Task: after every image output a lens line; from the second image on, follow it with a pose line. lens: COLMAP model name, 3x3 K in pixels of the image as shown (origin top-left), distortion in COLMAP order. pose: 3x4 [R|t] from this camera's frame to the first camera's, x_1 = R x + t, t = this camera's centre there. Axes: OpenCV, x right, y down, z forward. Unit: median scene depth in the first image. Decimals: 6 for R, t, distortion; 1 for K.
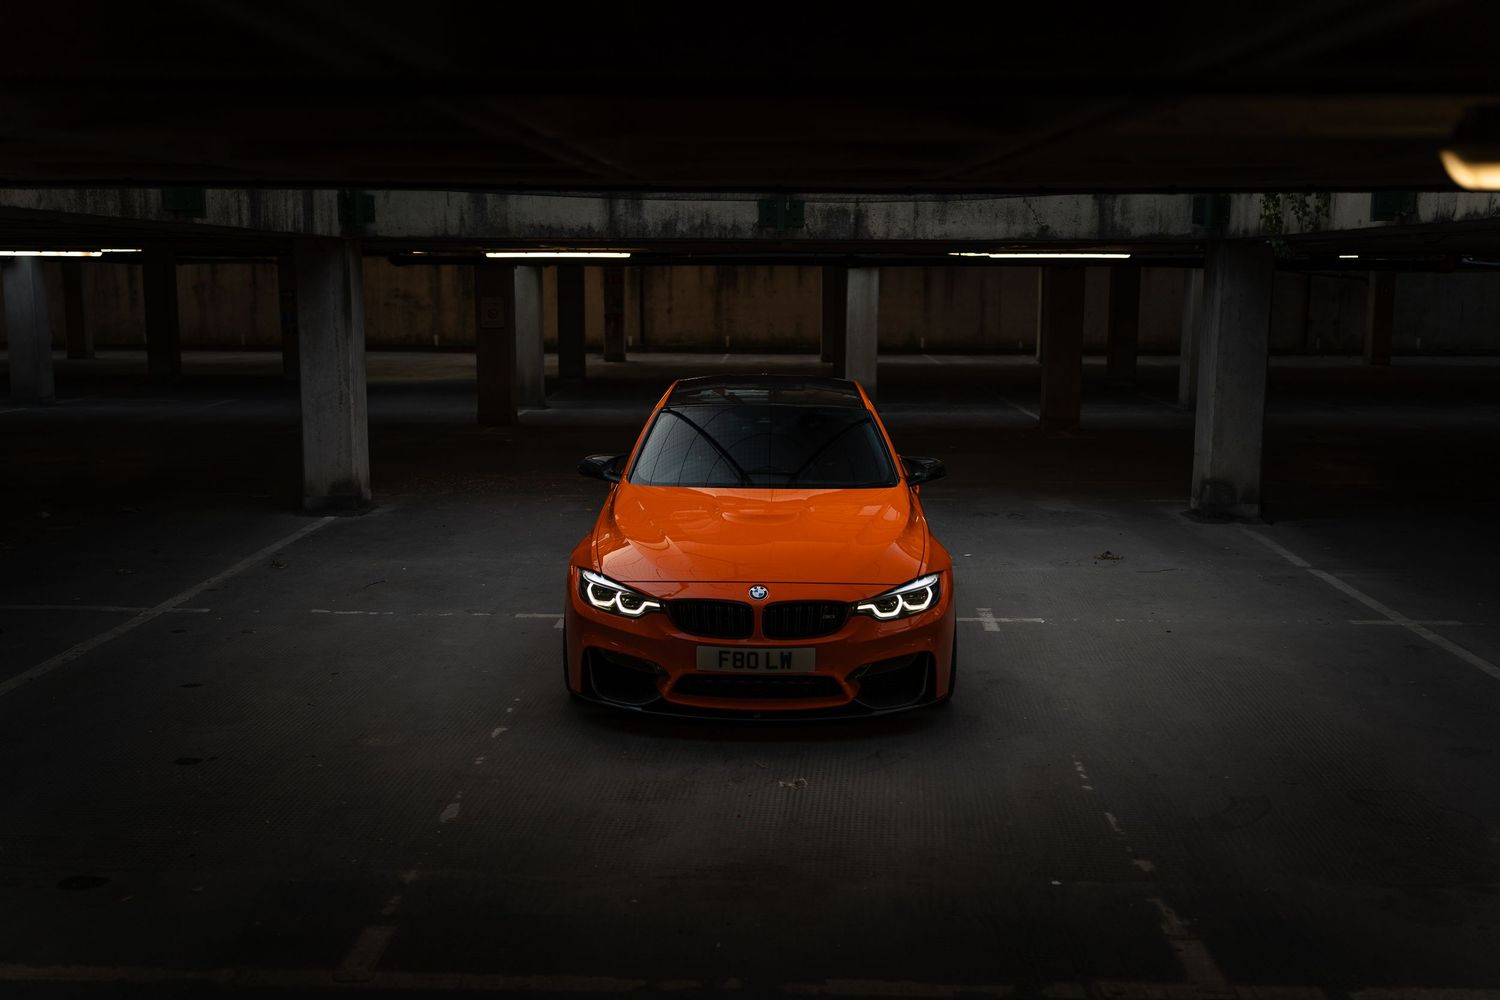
lens RADIAL K [[2104.7, 0, 742.3], [0, 2104.7, 556.3], [0, 0, 1]] dist [-0.010473, -0.015025]
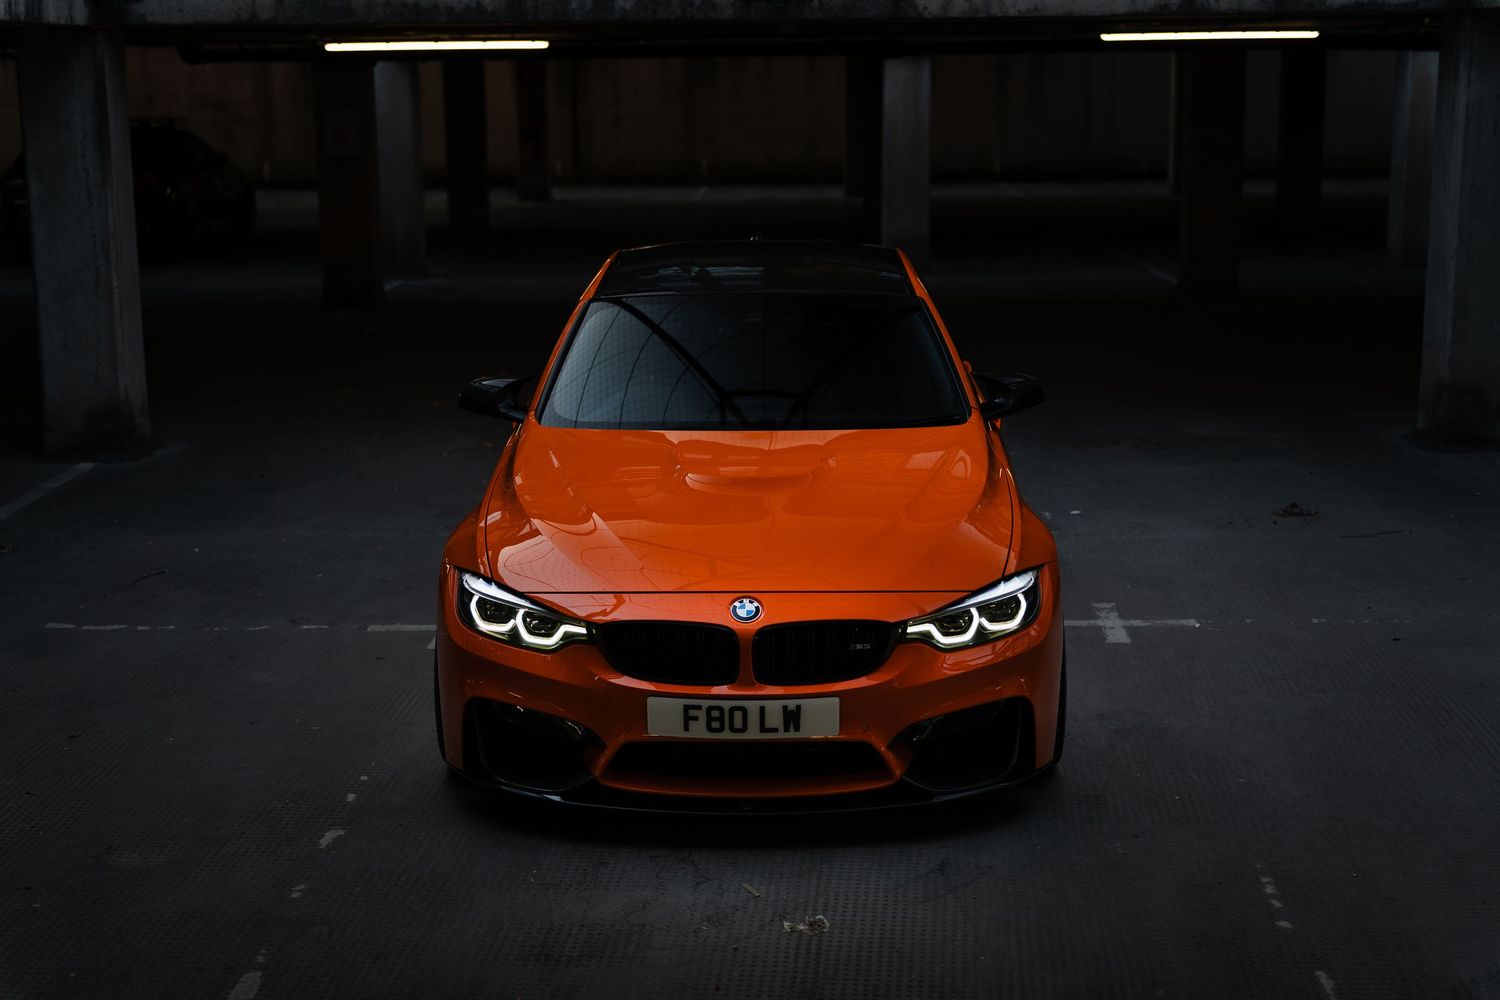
lens RADIAL K [[2545.8, 0, 768.2], [0, 2545.8, 500.3], [0, 0, 1]] dist [0.001438, 0.099429]
pose [[0.999881, -0.015052, 0.003231, 0.011215], [0.014846, 0.998295, 0.056443, -0.051979], [-0.004075, -0.056388, 0.998401, 0.234711]]
